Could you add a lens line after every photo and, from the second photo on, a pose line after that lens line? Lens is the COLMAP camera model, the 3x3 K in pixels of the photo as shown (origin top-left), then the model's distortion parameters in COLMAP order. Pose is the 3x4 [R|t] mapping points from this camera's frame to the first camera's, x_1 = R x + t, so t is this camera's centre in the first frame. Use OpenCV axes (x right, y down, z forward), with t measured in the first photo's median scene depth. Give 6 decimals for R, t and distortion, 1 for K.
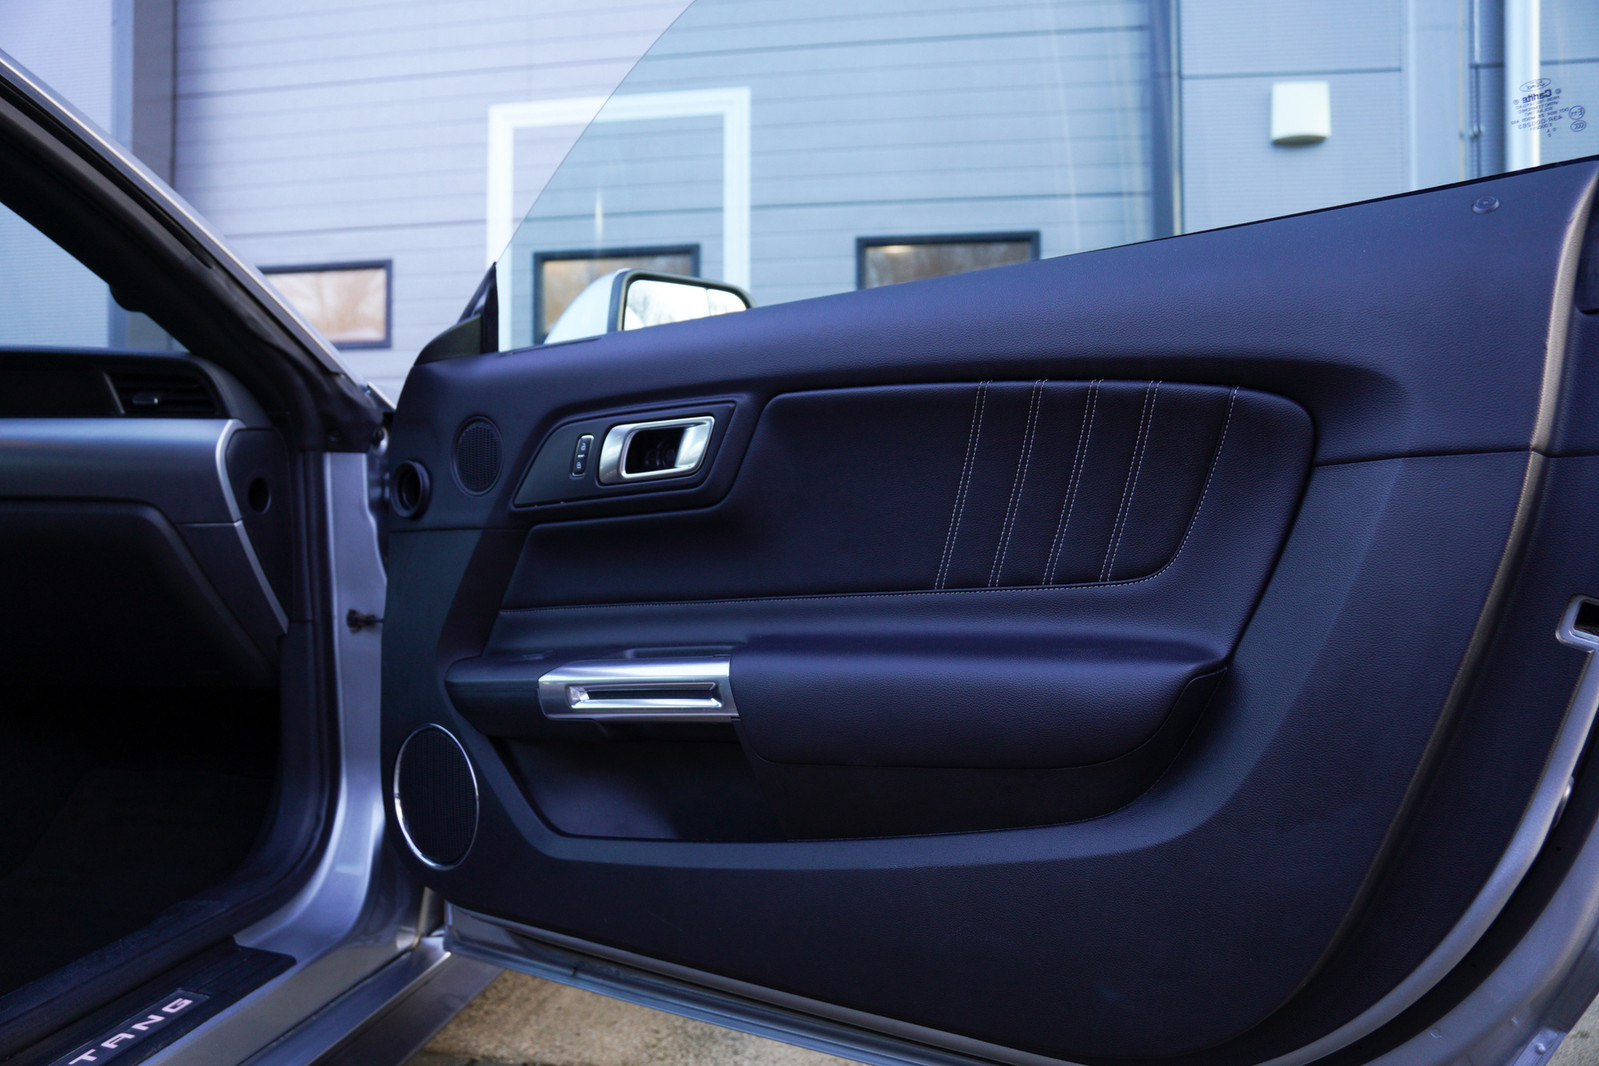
lens RADIAL K [[1185.4, 0, 799.5], [0, 1185.4, 533.0], [0, 0, 1]] dist [-0.115592, 0.075158]
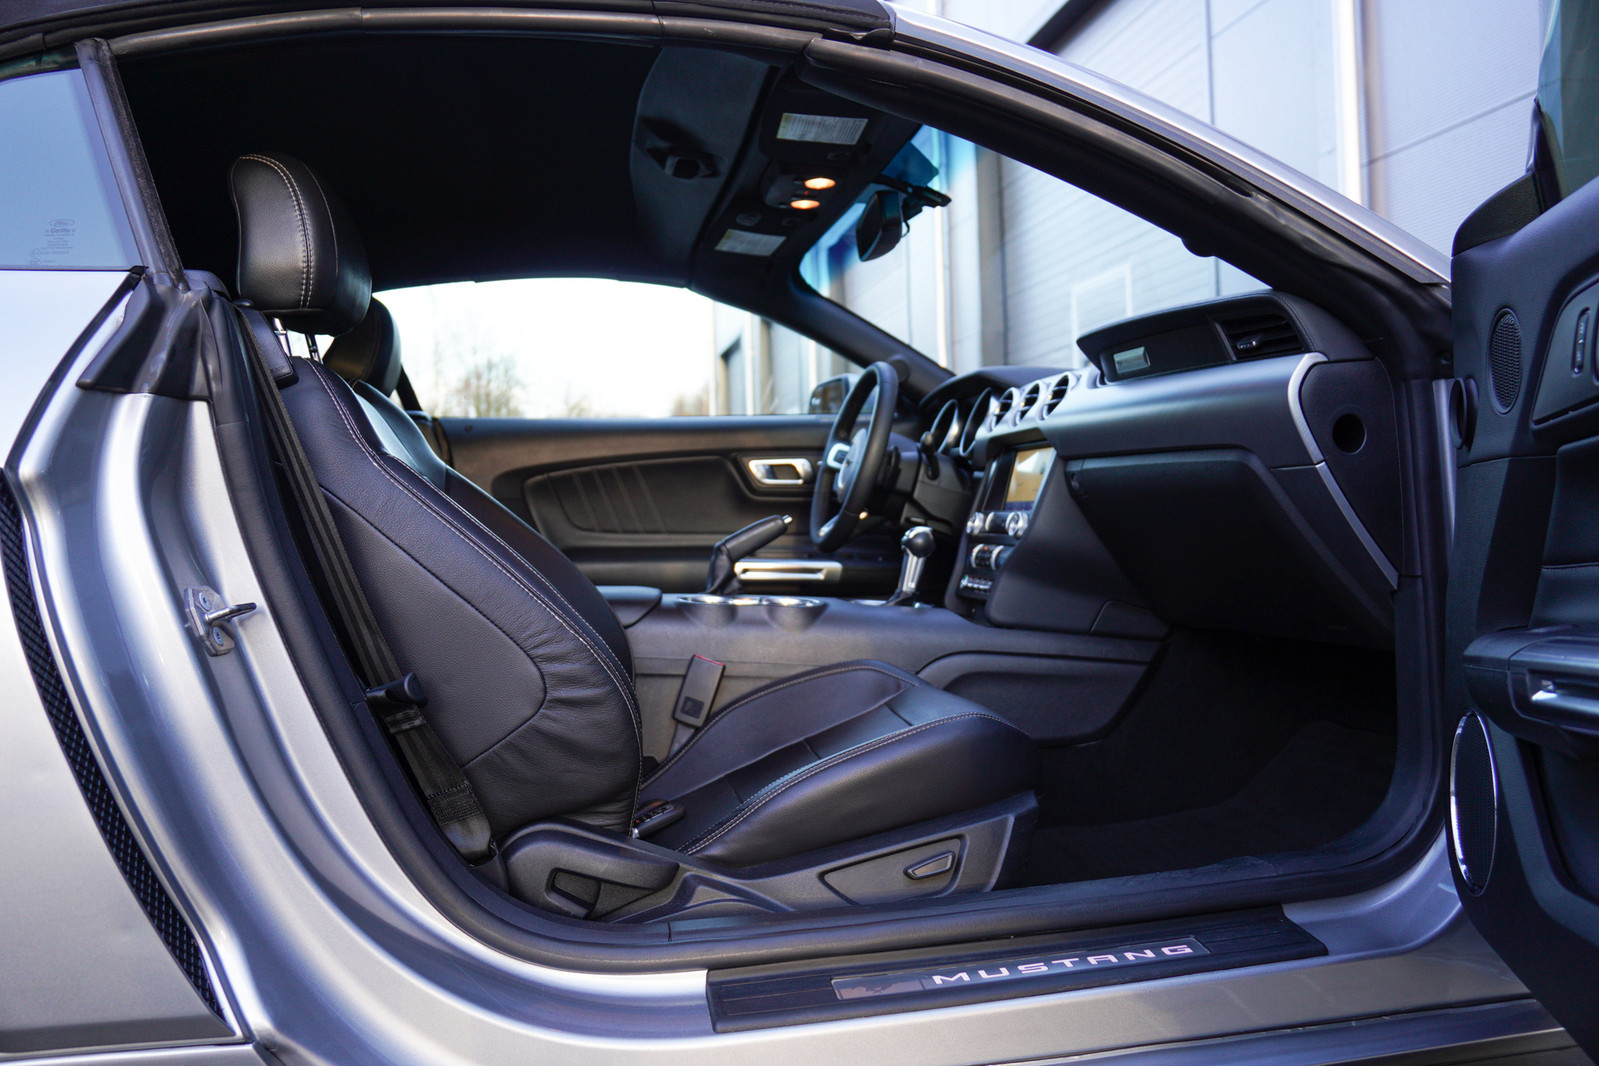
lens RADIAL K [[1185.4, 0, 799.5], [0, 1185.4, 533.0], [0, 0, 1]] dist [-0.115592, 0.075158]
pose [[0.353240, 0.010888, -0.935469, 0.240220], [0.015166, 0.999734, 0.017362, 0.023842], [0.935410, -0.020320, 0.352981, 0.294804]]
